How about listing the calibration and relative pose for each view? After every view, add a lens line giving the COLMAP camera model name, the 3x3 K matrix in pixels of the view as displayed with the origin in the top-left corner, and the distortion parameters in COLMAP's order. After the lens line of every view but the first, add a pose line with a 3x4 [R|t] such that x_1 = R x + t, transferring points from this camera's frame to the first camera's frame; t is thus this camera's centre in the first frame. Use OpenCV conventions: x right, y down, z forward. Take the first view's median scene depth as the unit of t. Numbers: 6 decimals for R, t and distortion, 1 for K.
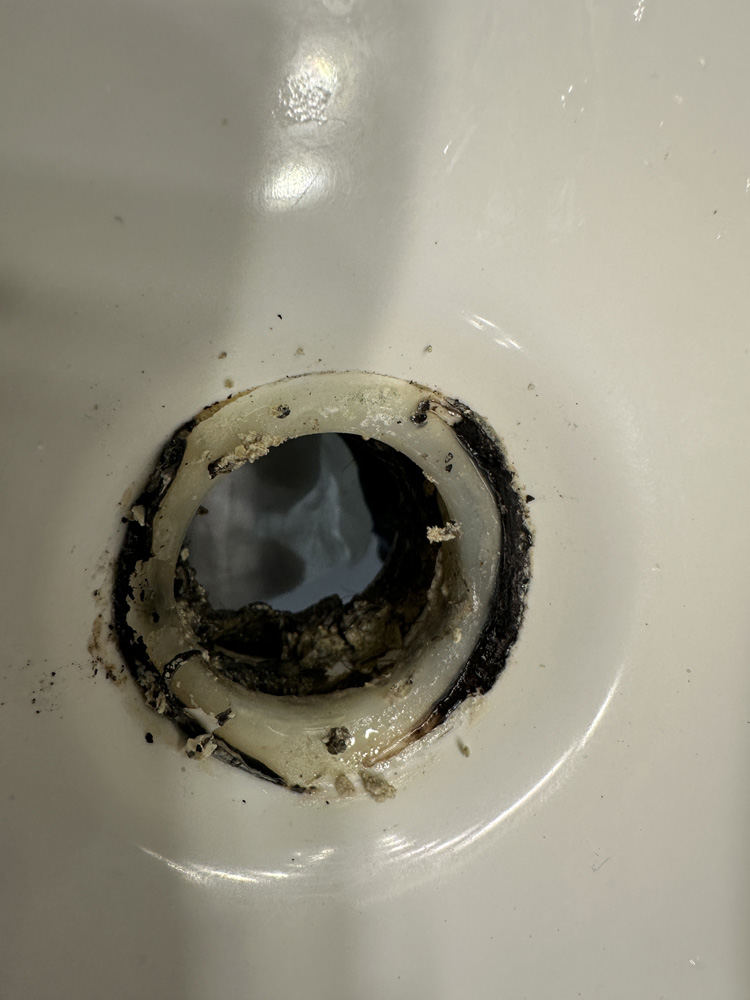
lens RADIAL K [[748.9, 0, 375.0], [0, 748.9, 500.0], [0, 0, 1]] dist [-0.003758, -0.000178]
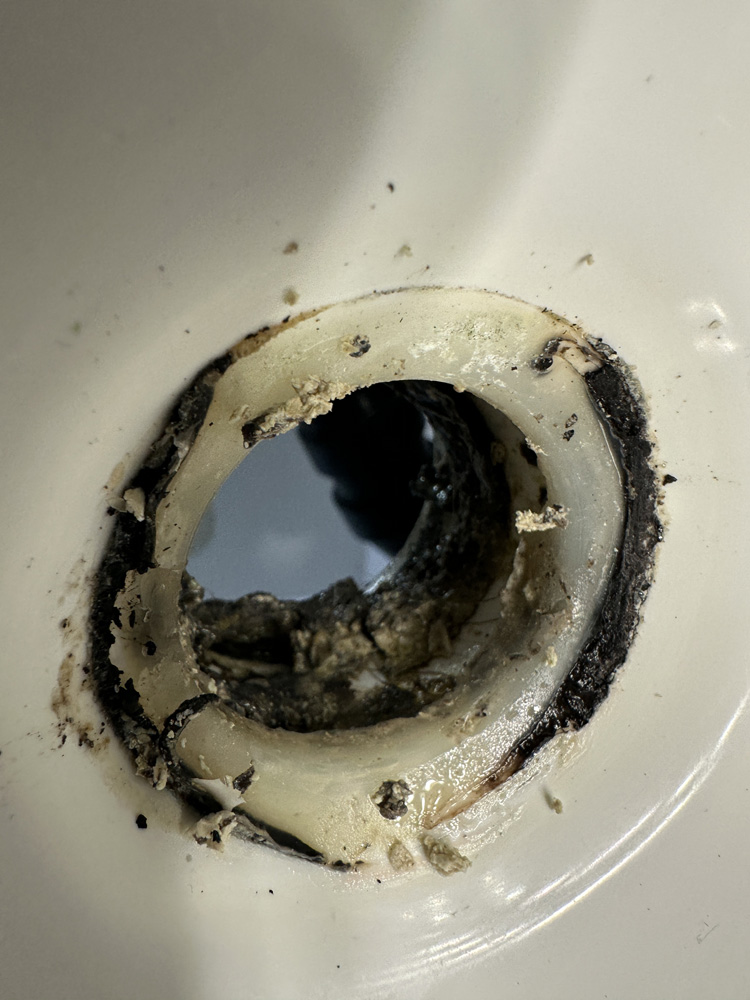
lens RADIAL K [[748.9, 0, 375.0], [0, 748.9, 500.0], [0, 0, 1]] dist [-0.003758, -0.000178]
pose [[0.994294, 0.020375, 0.104708, -0.157058], [-0.029974, 0.995405, 0.090937, -0.040512], [-0.102374, -0.093557, 0.990337, 0.309094]]
